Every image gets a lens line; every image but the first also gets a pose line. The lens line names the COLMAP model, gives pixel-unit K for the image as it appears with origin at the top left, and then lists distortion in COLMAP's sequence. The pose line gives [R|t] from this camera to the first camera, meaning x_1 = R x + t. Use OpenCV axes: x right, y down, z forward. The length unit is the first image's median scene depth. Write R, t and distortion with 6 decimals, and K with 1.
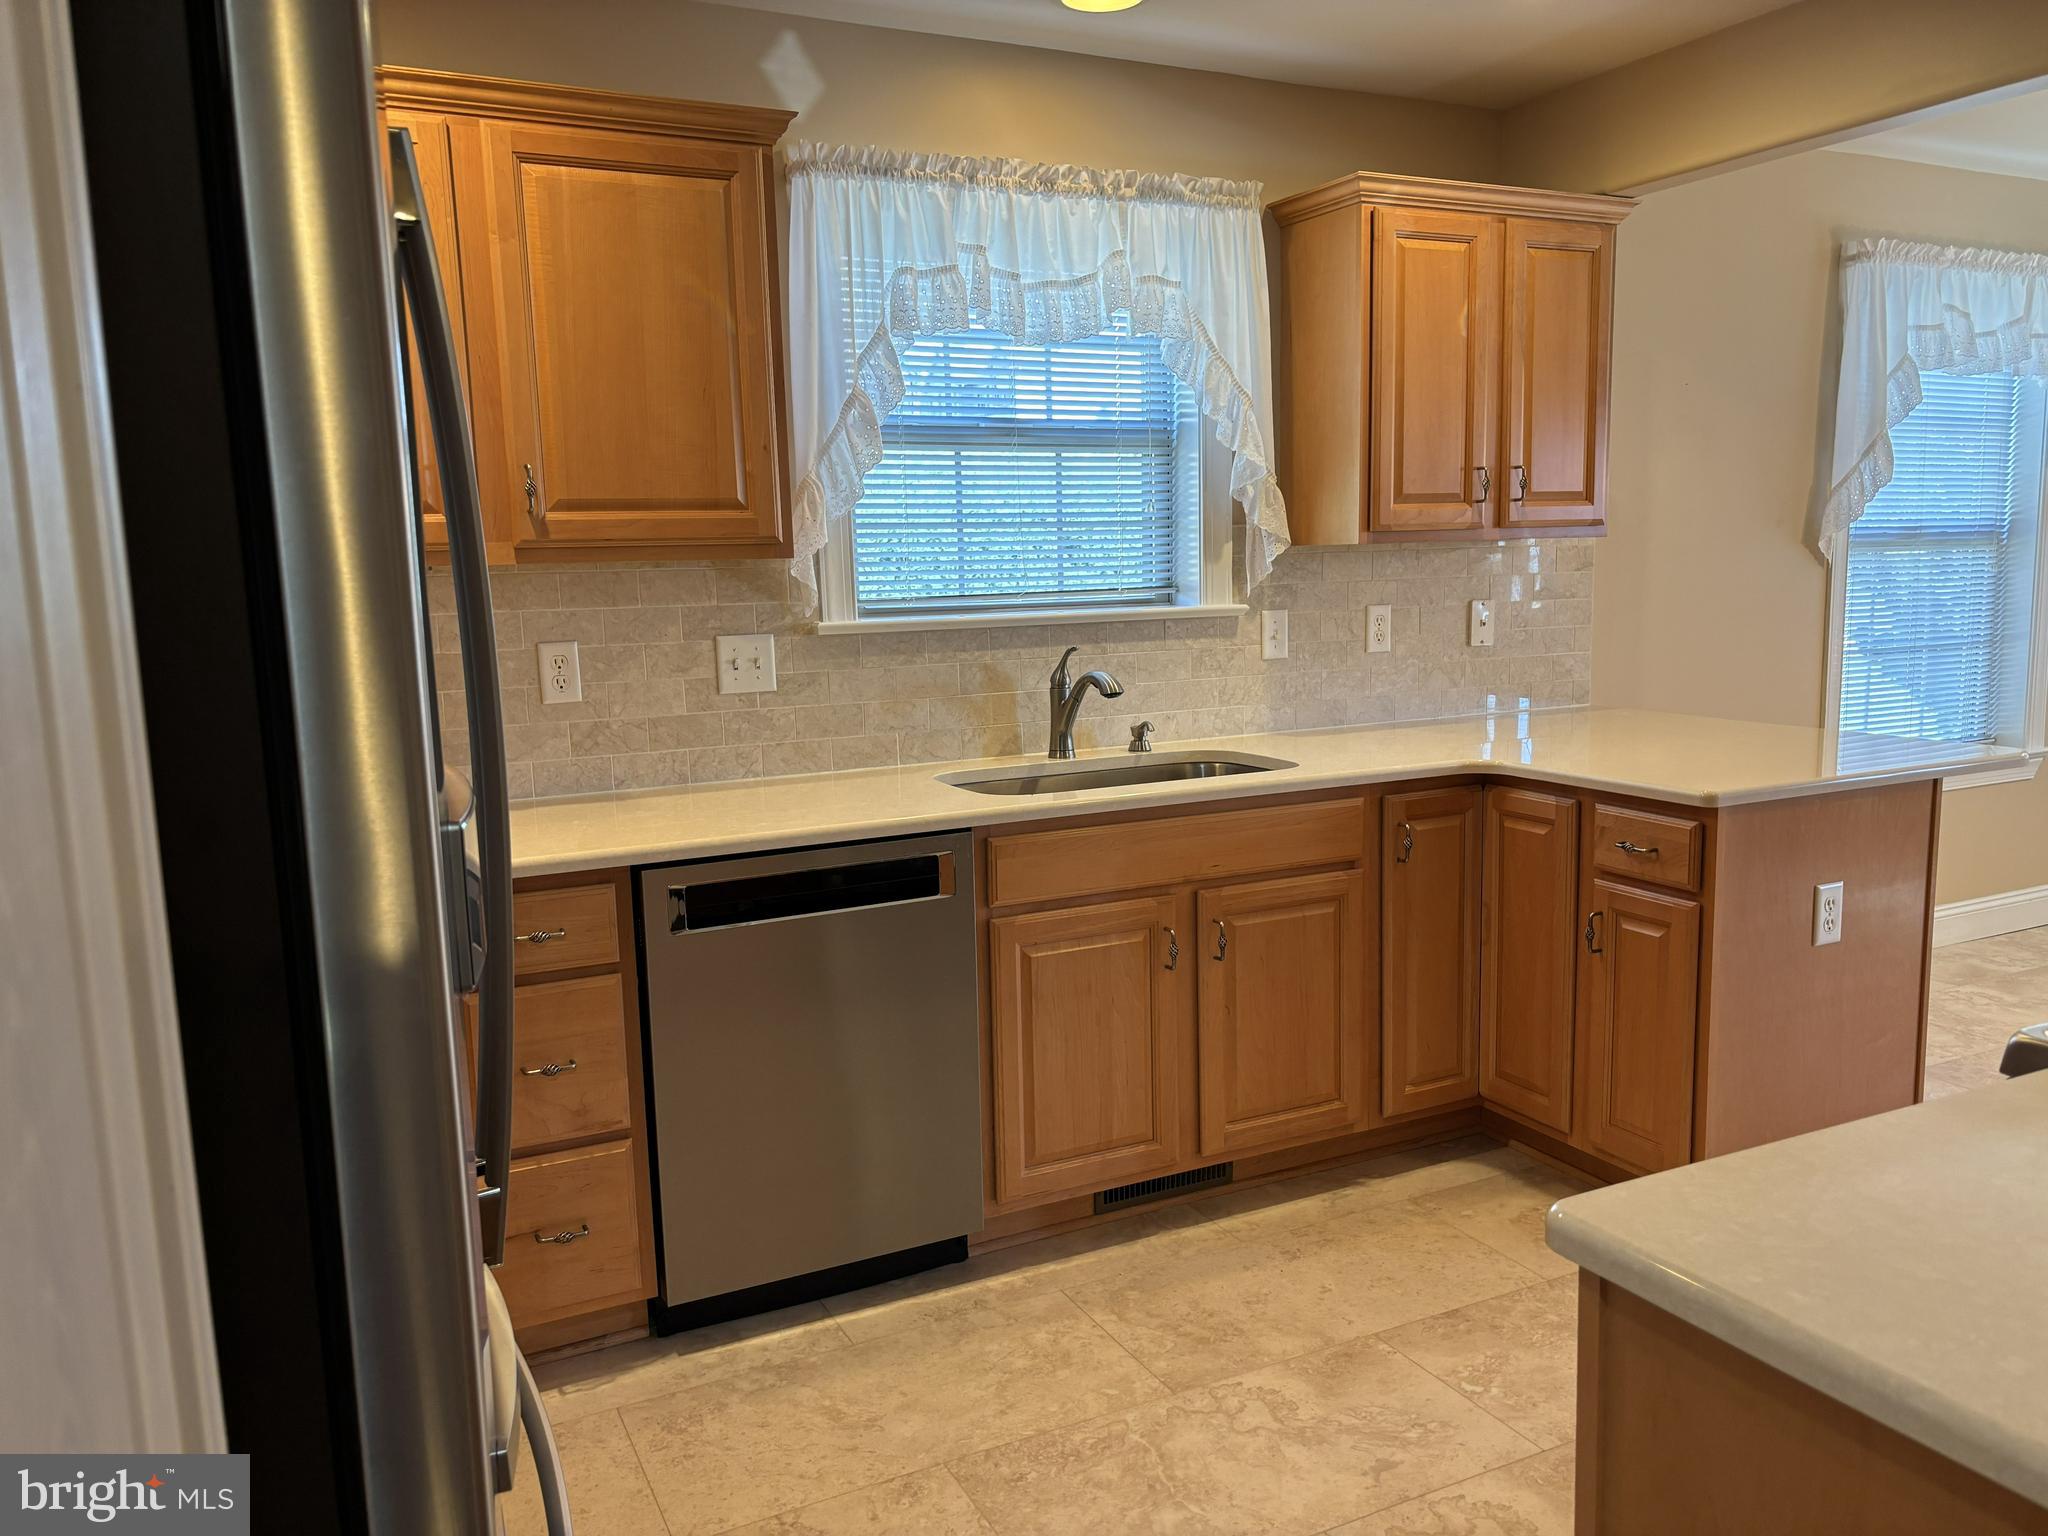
lens RADIAL K [[1573.4, 0, 1024.0], [0, 1573.4, 768.0], [0, 0, 1]] dist [0.099328, -0.200117]
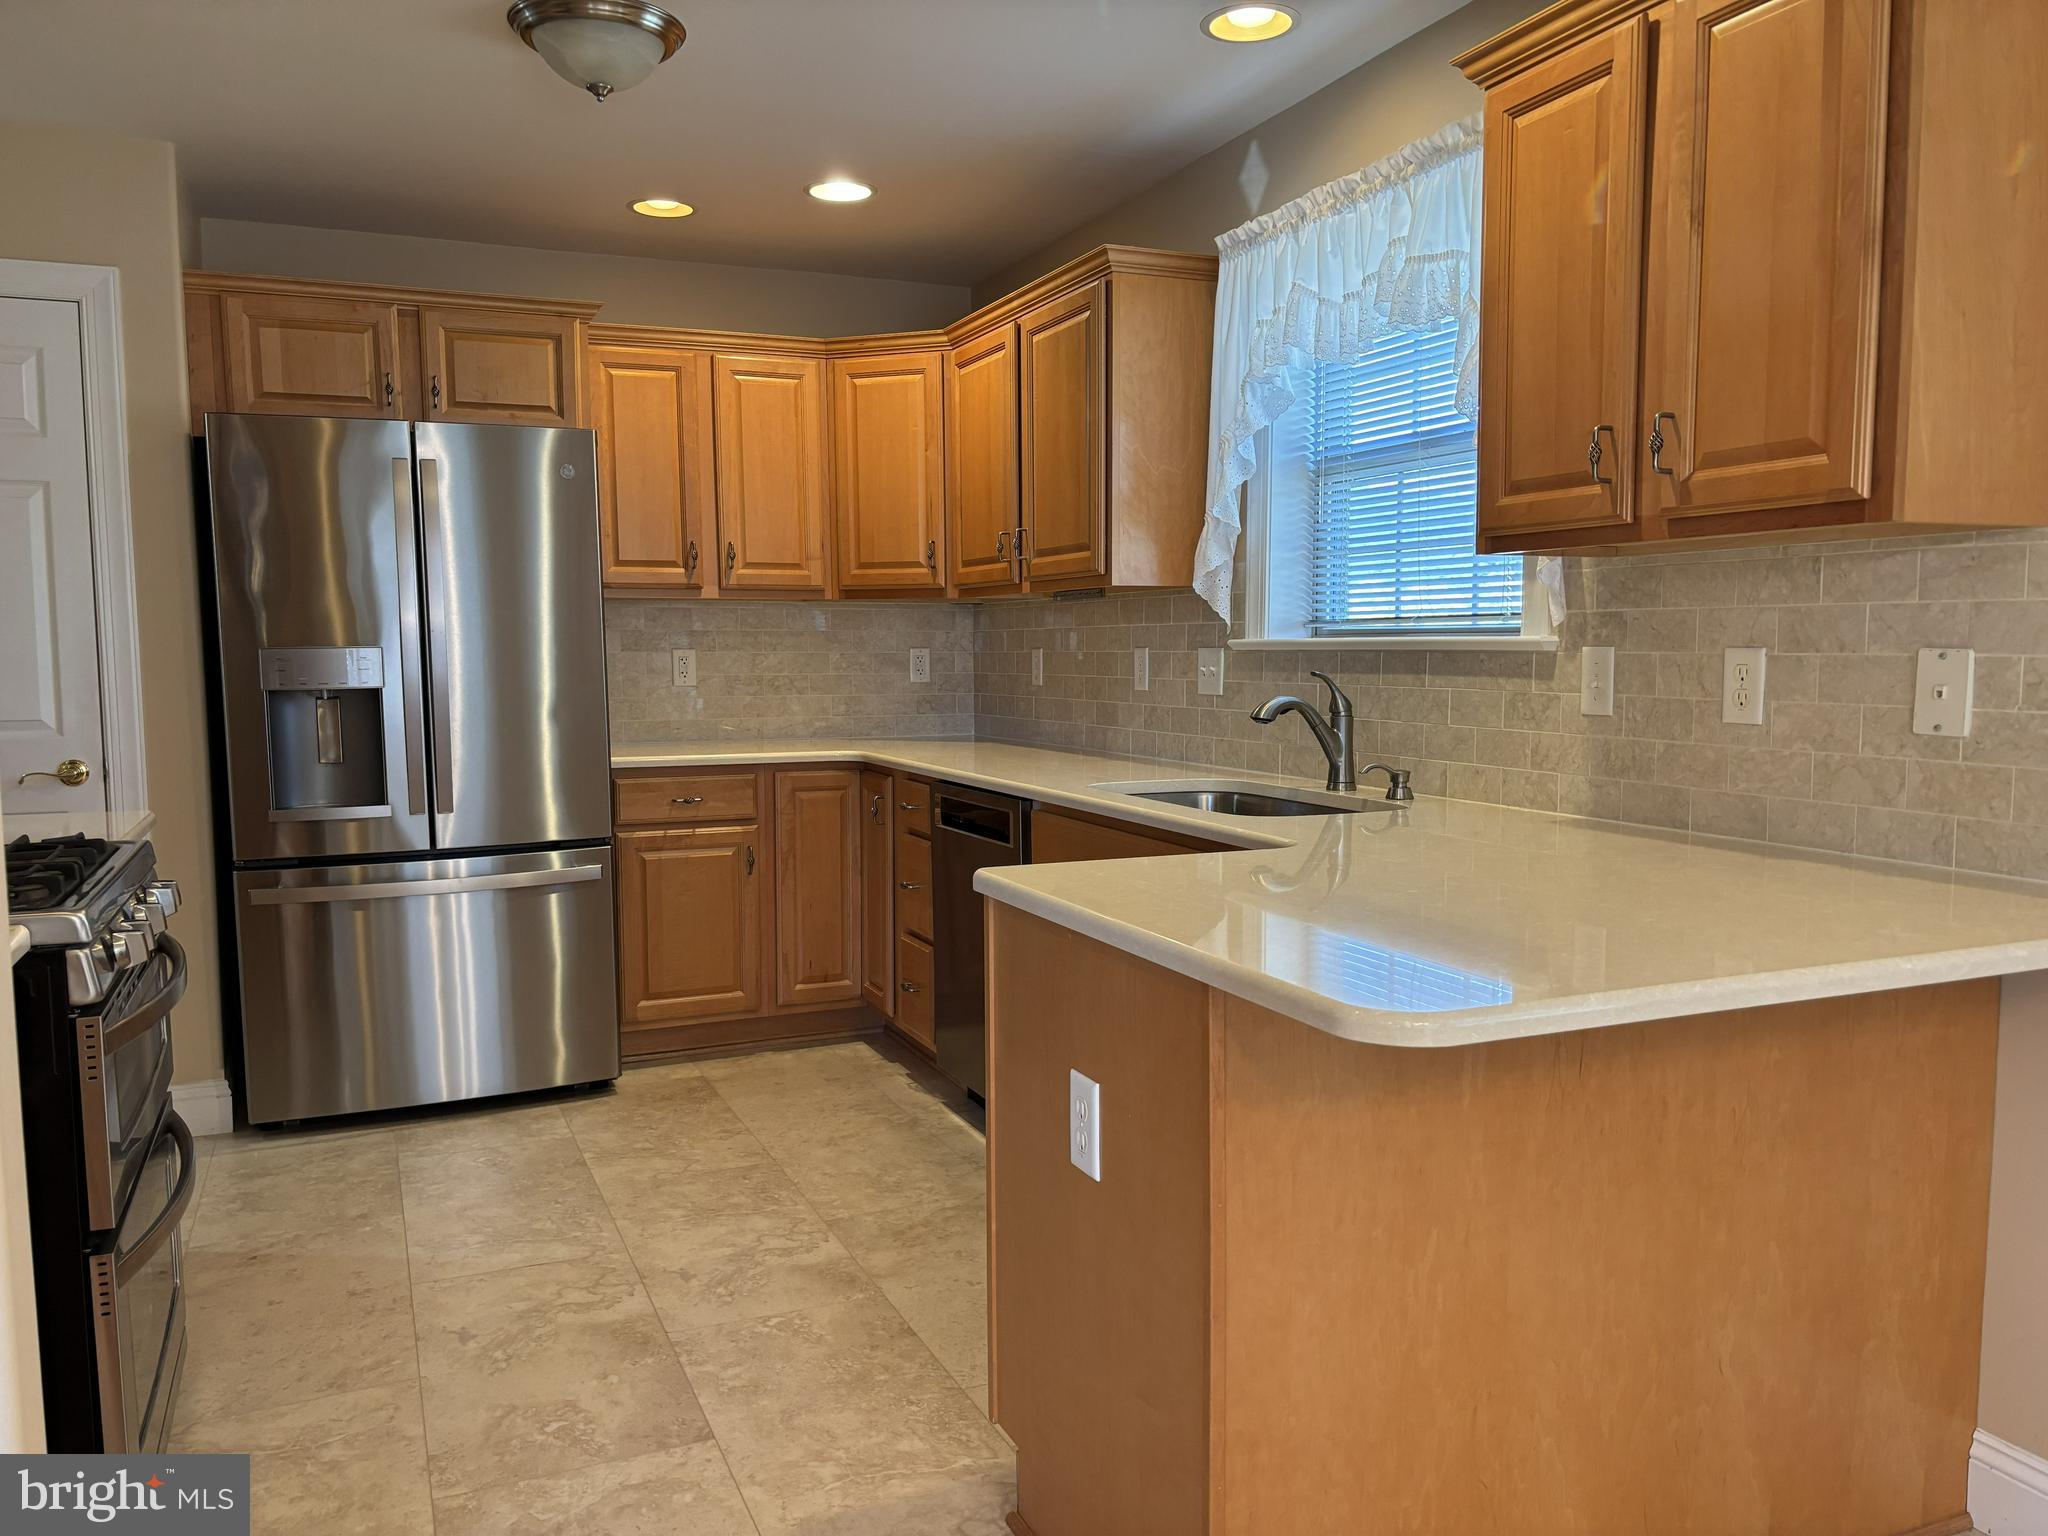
lens RADIAL K [[1510.4, 0, 1024.0], [0, 1510.4, 768.0], [0, 0, 1]] dist [0.002560, -0.165934]
pose [[-0.052666, 0.115083, -0.991959, 0.949945], [-0.111355, 0.986465, 0.120358, -0.110058], [0.992384, 0.116798, -0.039138, 0.862274]]
